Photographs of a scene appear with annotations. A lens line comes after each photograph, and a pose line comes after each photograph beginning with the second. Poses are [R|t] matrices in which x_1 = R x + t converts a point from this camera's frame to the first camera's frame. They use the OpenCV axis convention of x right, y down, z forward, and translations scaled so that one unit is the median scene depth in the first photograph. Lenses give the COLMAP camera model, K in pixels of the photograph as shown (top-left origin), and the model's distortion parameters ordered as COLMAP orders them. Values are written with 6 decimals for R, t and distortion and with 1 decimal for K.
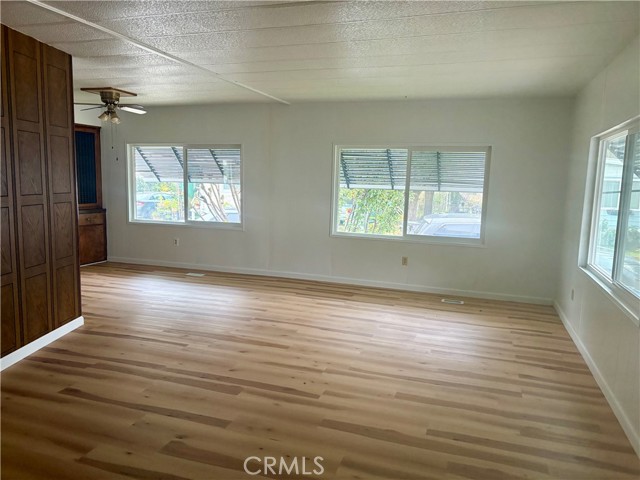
lens RADIAL K [[484.8, 0, 320.0], [0, 484.8, 240.0], [0, 0, 1]] dist [0.051934, -0.052165]
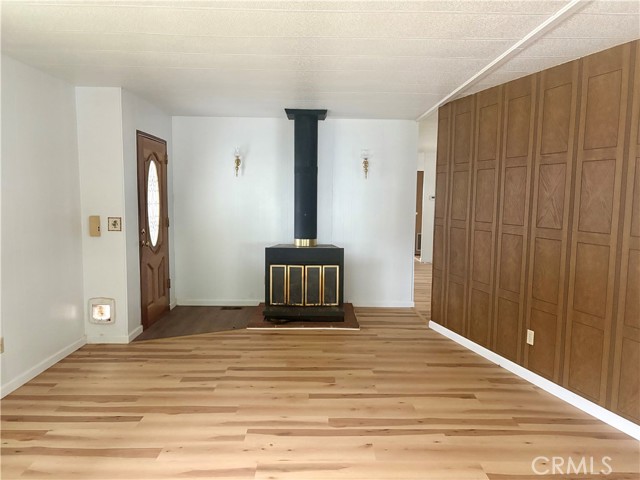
lens RADIAL K [[484.8, 0, 320.0], [0, 484.8, 240.0], [0, 0, 1]] dist [0.051934, -0.052165]
pose [[-0.944291, -0.008898, -0.328991, 0.180990], [-0.080754, 0.975339, 0.205407, -0.244850], [0.319050, 0.220532, -0.921723, 1.848160]]
